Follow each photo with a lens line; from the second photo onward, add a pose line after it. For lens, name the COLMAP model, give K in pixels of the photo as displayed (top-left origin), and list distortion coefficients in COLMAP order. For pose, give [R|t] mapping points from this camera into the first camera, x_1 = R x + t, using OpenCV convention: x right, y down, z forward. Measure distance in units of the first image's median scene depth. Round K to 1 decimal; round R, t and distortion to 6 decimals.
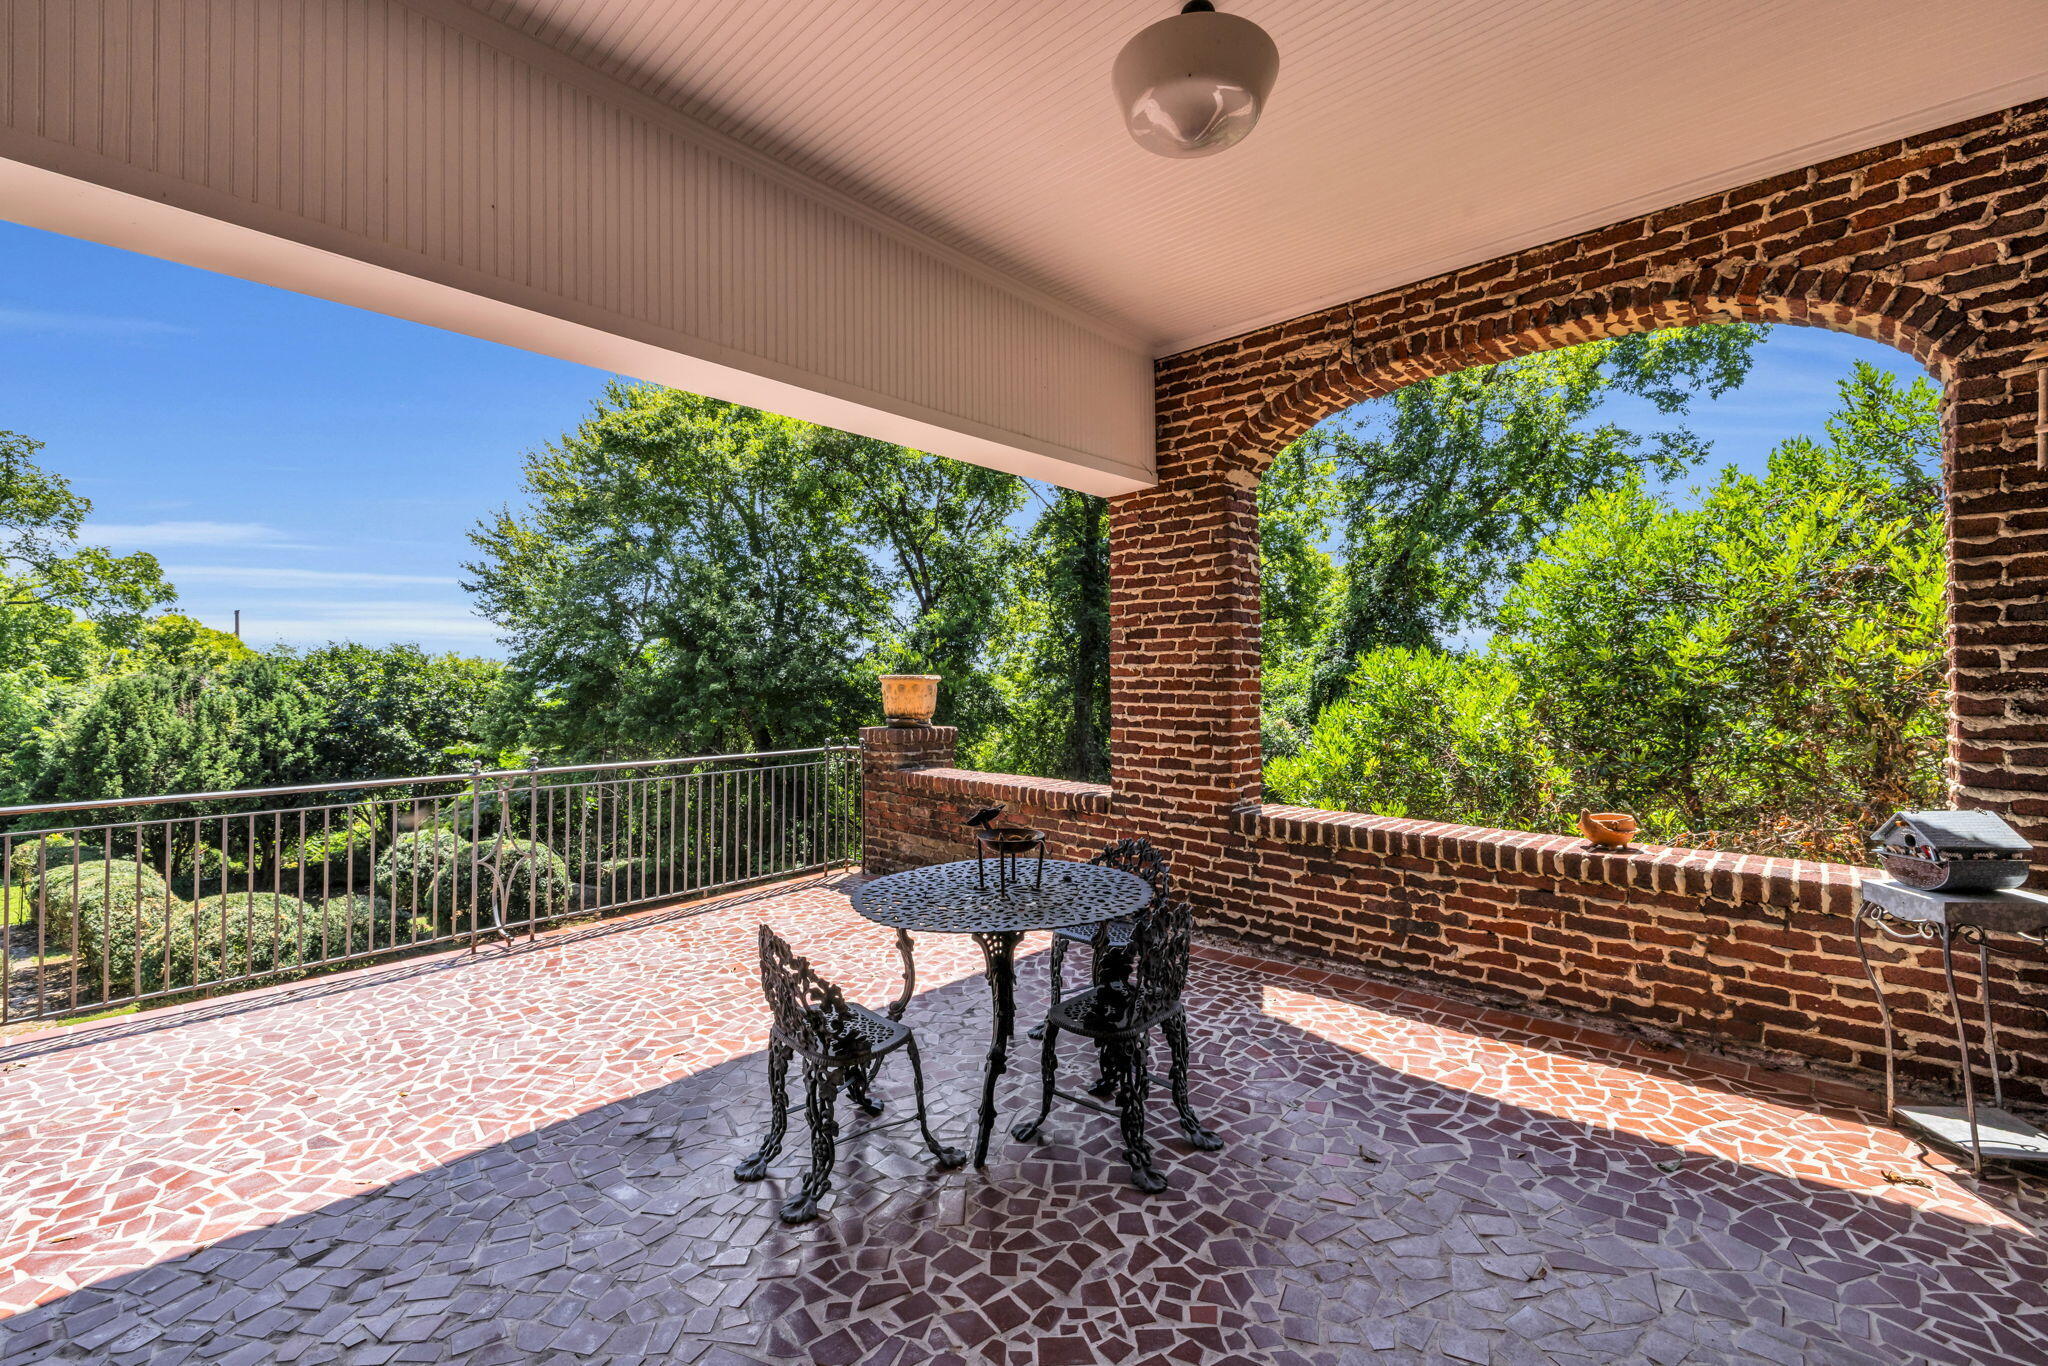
lens RADIAL K [[851.0, 0, 1018.7], [0, 851.0, 679.4], [0, 0, 1]] dist [-0.010560, -0.000187]
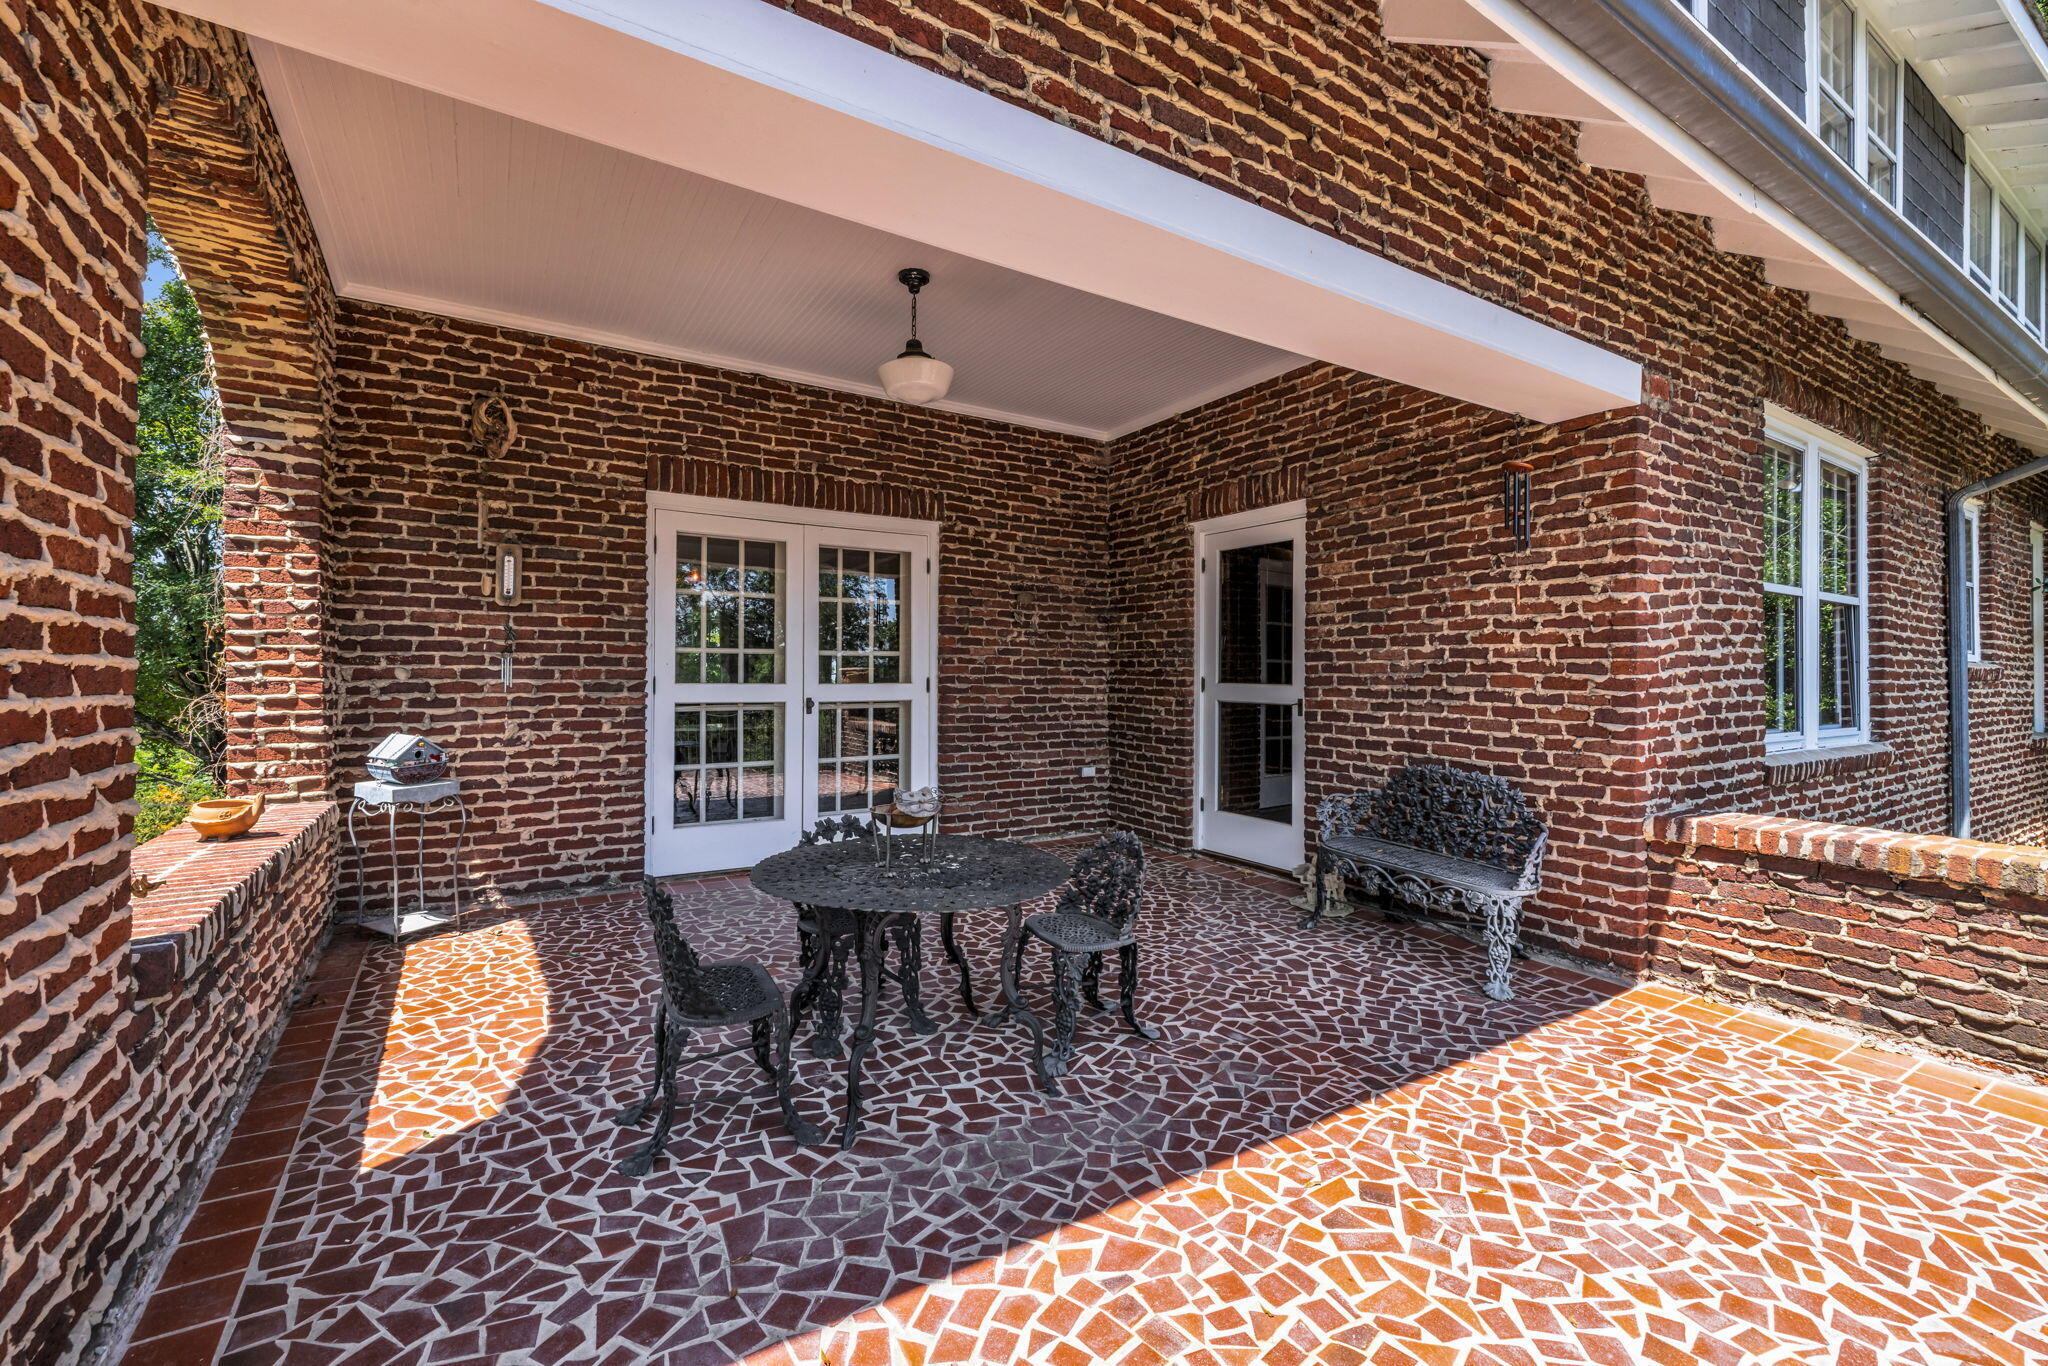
lens RADIAL K [[851.0, 0, 1022.6], [0, 851.0, 676.2], [0, 0, 1]] dist [-0.010560, -0.000187]
pose [[-0.968248, -0.001574, 0.249988, -0.353977], [-0.000749, 0.999994, 0.003393, 0.028172], [-0.249991, 0.003098, -0.968243, 1.782594]]
